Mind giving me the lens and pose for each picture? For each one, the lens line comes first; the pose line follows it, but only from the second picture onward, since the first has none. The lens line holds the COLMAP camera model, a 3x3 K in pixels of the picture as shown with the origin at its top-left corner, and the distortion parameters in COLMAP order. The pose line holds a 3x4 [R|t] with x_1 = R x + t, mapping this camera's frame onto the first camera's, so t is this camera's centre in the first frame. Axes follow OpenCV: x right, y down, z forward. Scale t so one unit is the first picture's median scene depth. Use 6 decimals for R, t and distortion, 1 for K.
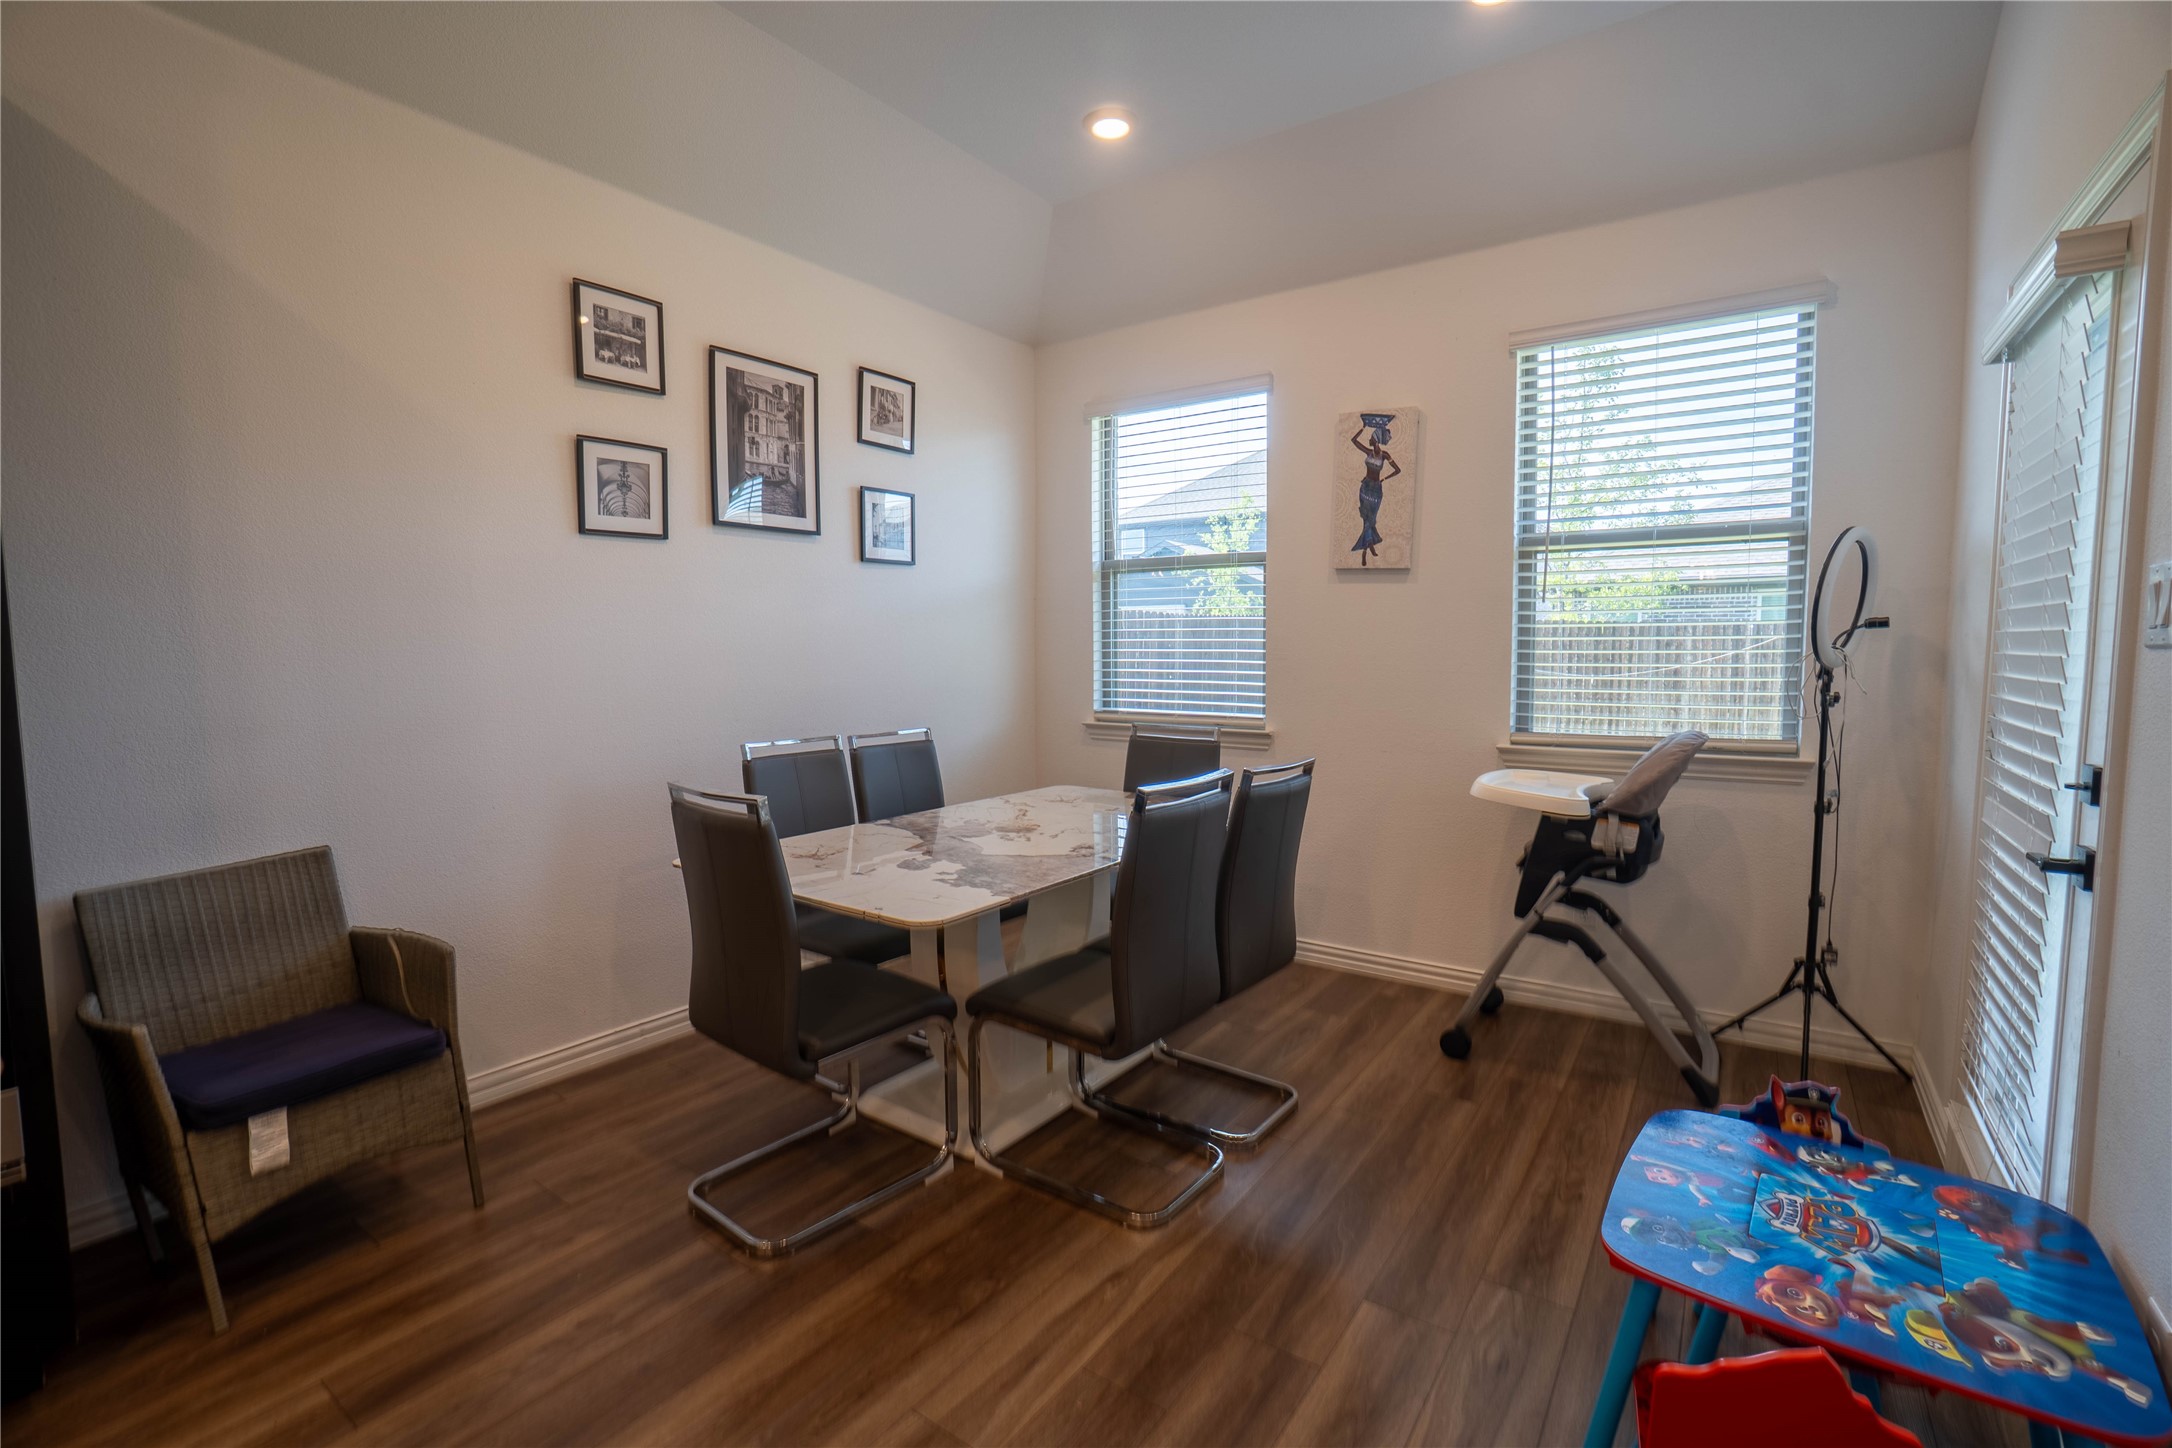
lens RADIAL K [[949.3, 0, 1085.7], [0, 949.3, 721.3], [0, 0, 1]] dist [-0.016328, 0.000373]
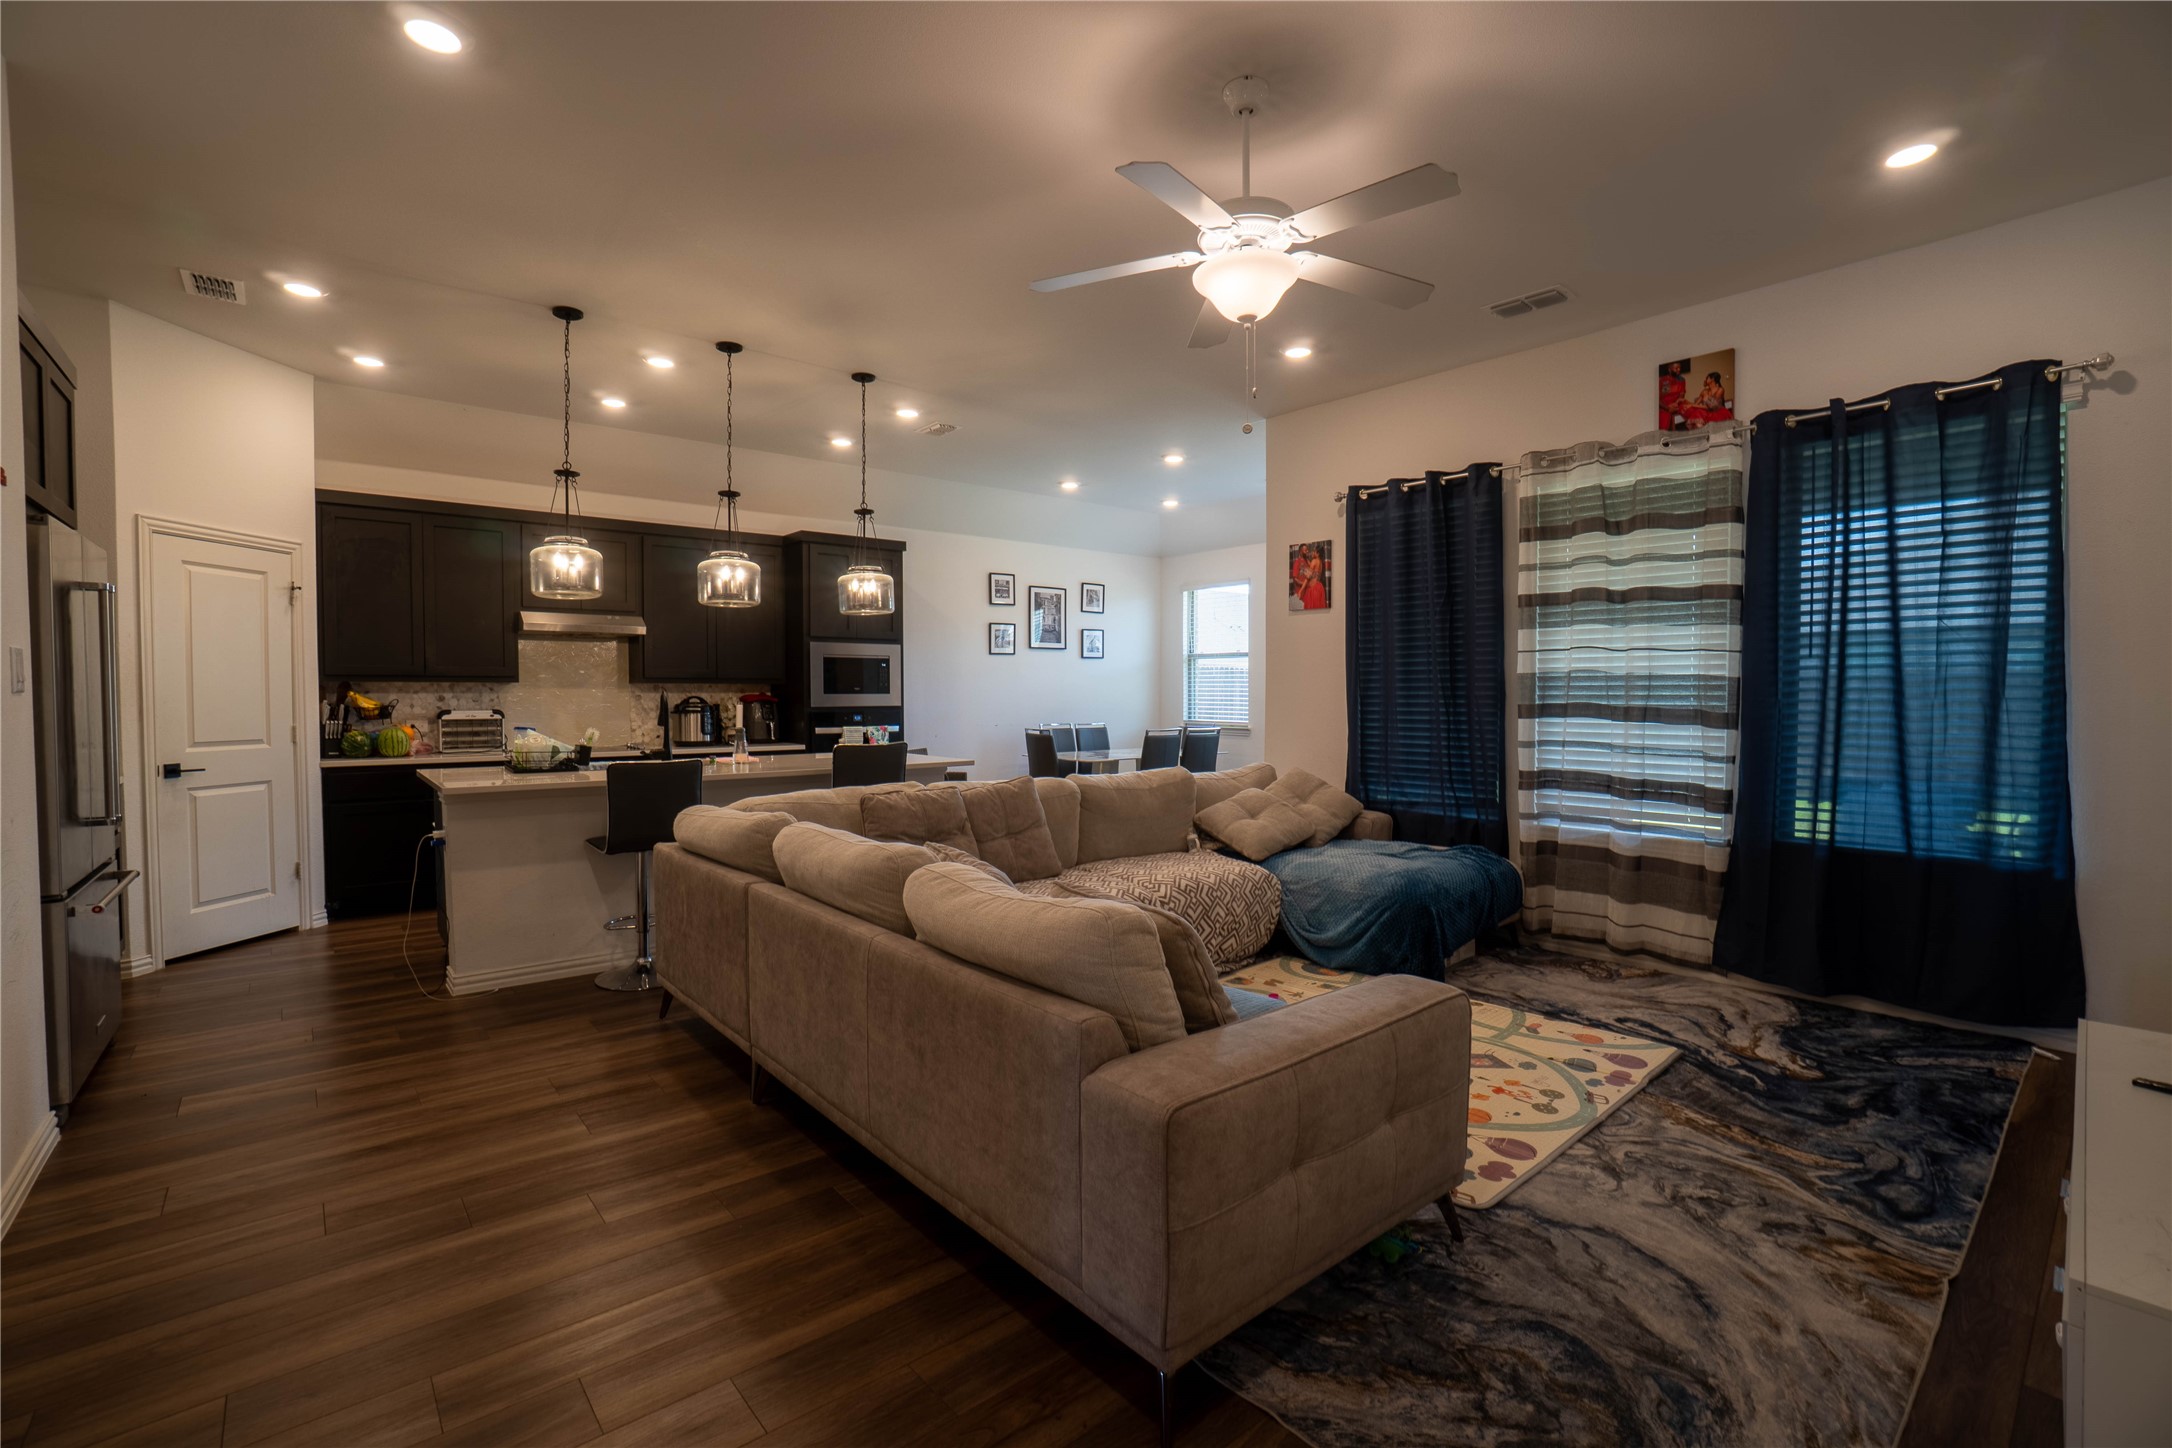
lens RADIAL K [[949.3, 0, 1098.1], [0, 949.3, 719.8], [0, 0, 1]] dist [-0.016328, 0.000373]
pose [[0.970561, 0.003777, -0.240827, 0.443039], [-0.016748, 0.998515, -0.051836, 0.133402], [0.240274, 0.054343, 0.969183, -1.529262]]
